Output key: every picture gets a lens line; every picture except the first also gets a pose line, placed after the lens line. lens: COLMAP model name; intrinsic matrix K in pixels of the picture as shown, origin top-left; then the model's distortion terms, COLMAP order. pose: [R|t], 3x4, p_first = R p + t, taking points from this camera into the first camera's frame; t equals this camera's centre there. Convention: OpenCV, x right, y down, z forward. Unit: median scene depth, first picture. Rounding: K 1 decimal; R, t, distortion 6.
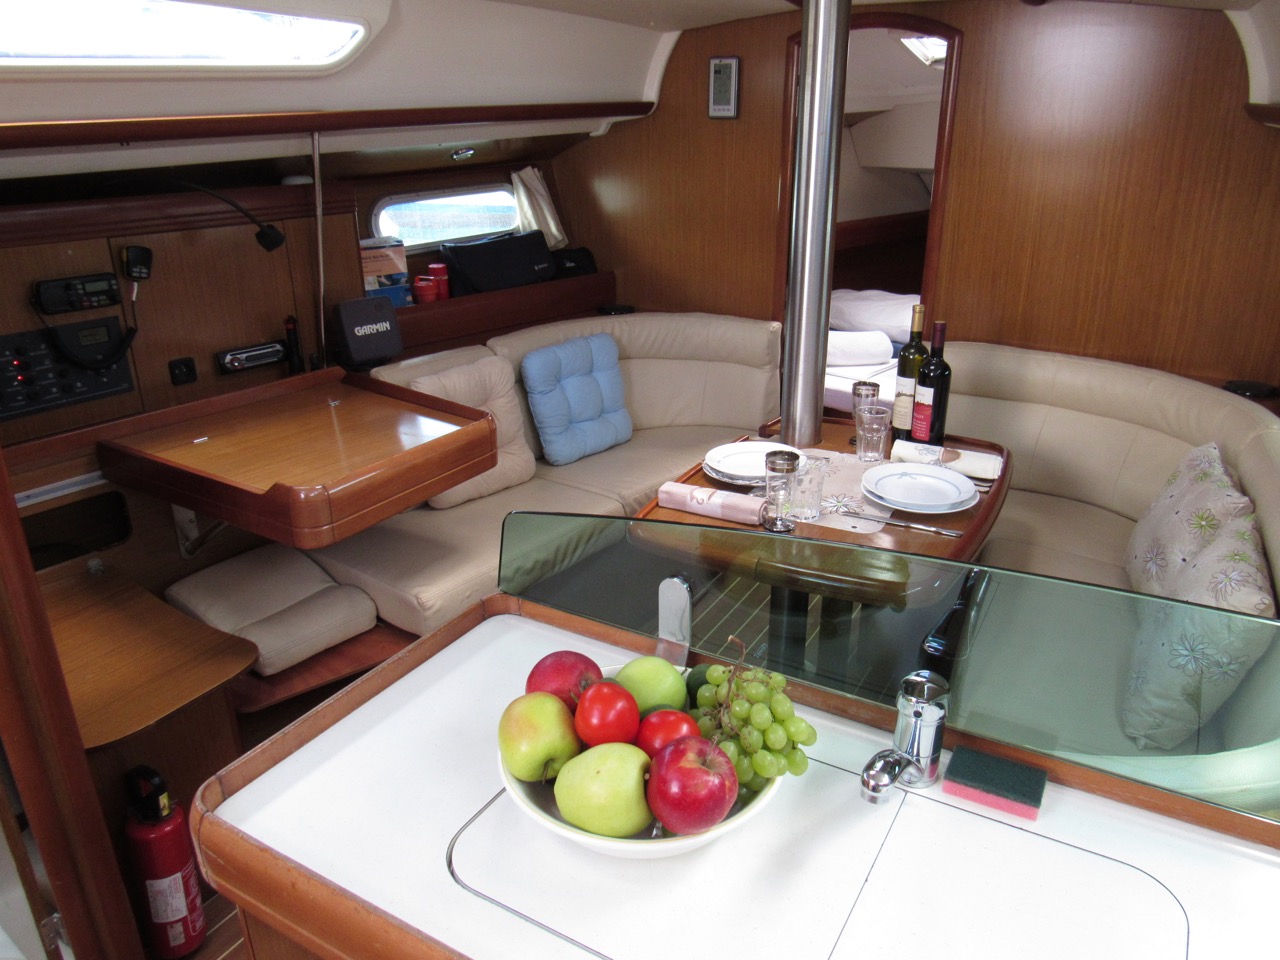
lens RADIAL K [[911.6, 0, 640.0], [0, 911.6, 480.0], [0, 0, 1]] dist [-0.027279, 0.005779]
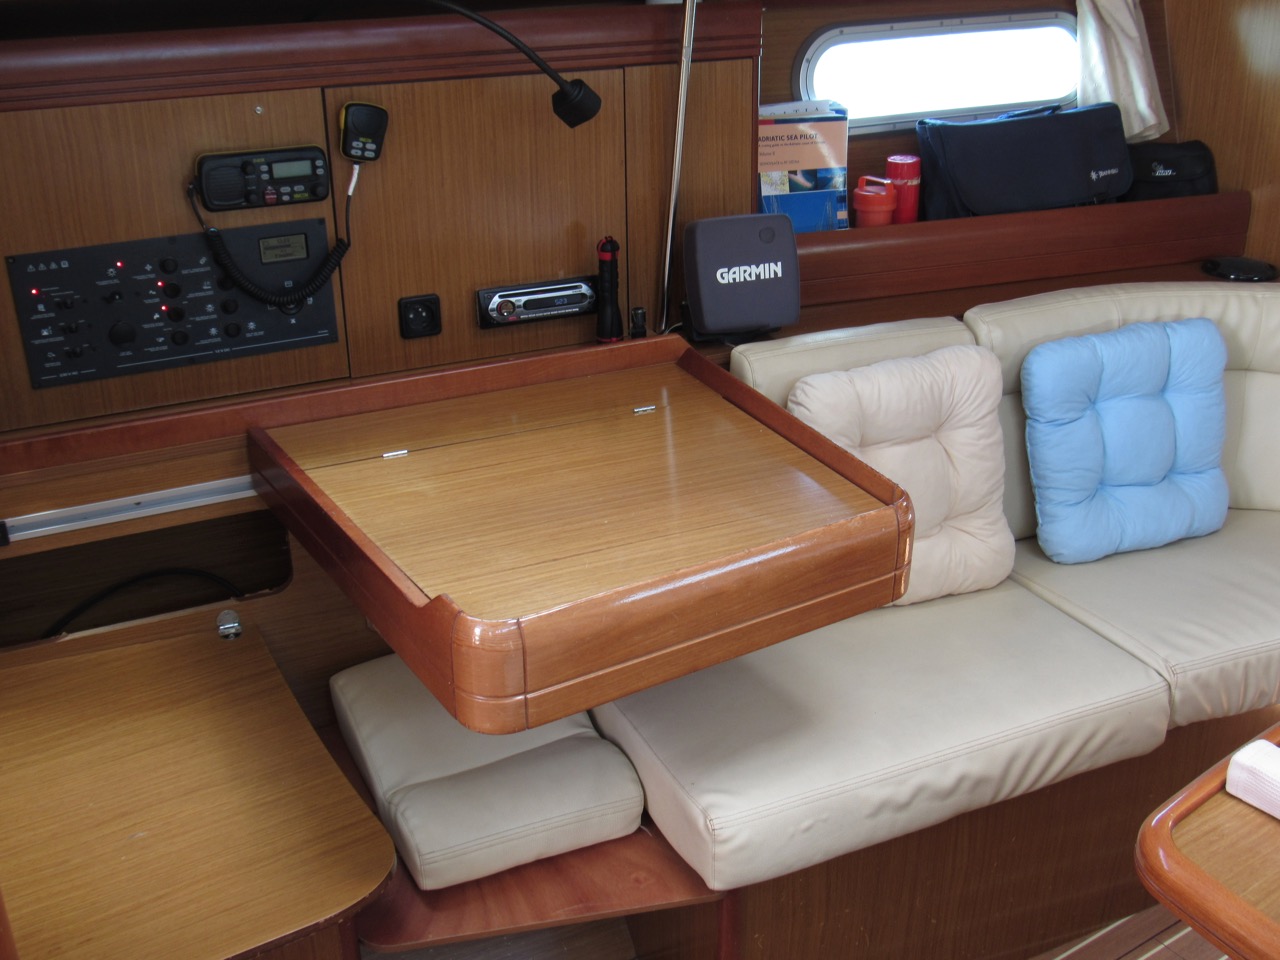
lens RADIAL K [[1344.2, 0, 640.0], [0, 1344.2, 480.0], [0, 0, 1]] dist [-0.060704, 0.004822]
pose [[0.891664, 0.180800, -0.415025, 0.004967], [-0.164767, 0.983518, 0.074462, -0.094815], [0.421648, 0.001987, 0.906758, 0.243634]]
